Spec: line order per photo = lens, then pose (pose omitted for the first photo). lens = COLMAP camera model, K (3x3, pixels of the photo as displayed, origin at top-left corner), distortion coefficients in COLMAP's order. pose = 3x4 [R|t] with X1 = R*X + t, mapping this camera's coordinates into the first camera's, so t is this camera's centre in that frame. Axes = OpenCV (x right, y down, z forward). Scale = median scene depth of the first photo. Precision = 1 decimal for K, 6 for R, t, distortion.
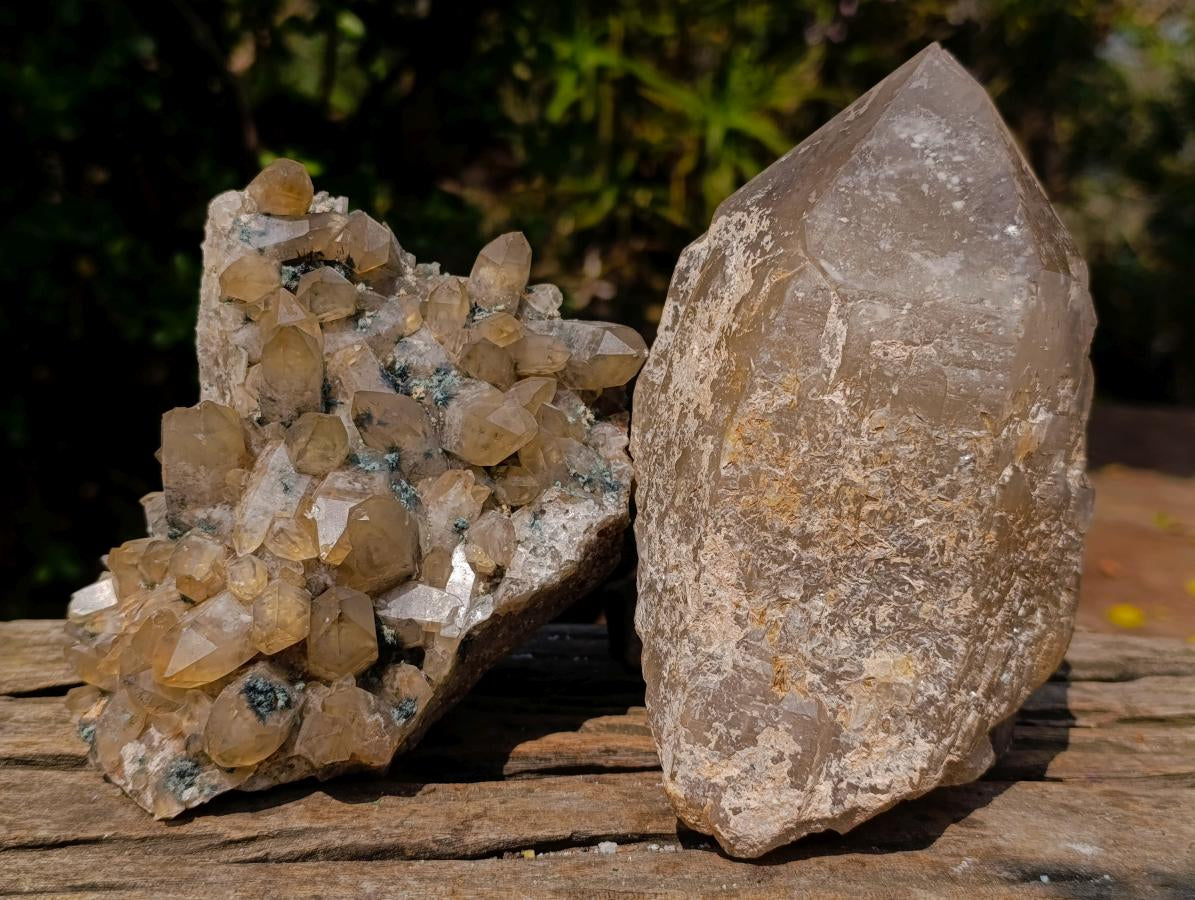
lens RADIAL K [[1716.3, 0, 617.9], [0, 1716.3, 425.9], [0, 0, 1]] dist [0.269568, -1.526756]
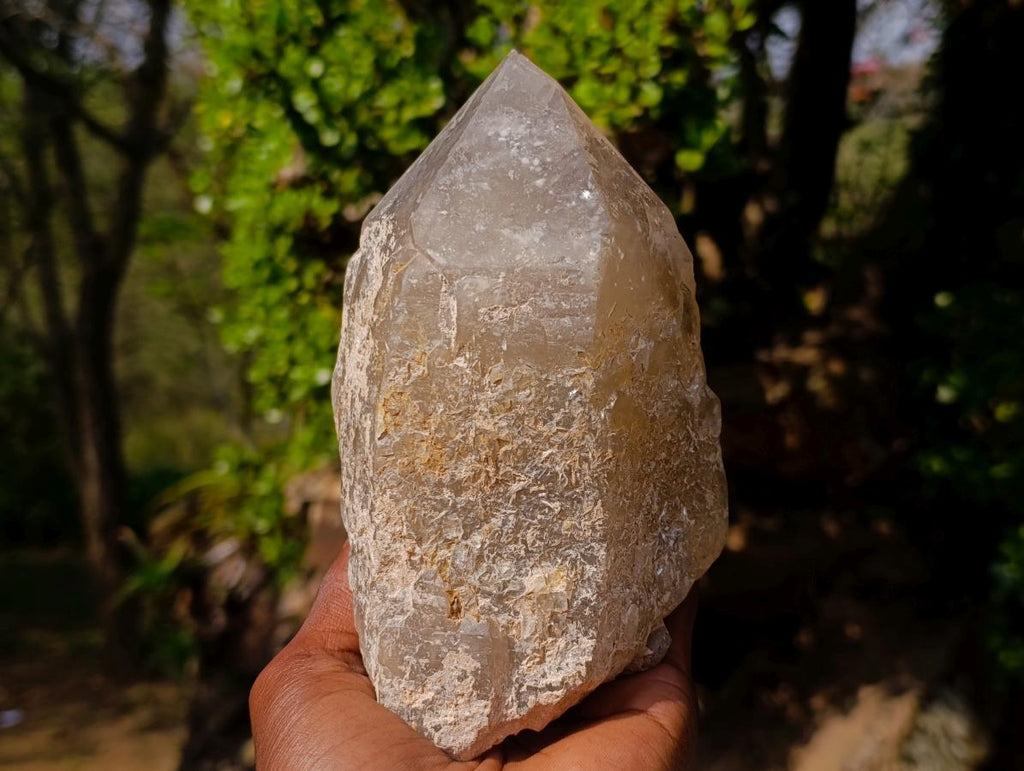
lens RADIAL K [[1470.7, 0, 529.5], [0, 1470.7, 364.9], [0, 0, 1]] dist [0.269568, -1.526756]
pose [[0.982151, -0.186088, -0.027419, 0.200250], [0.185040, 0.982042, -0.036794, 0.031090], [0.033773, 0.031064, 0.998947, 0.000308]]
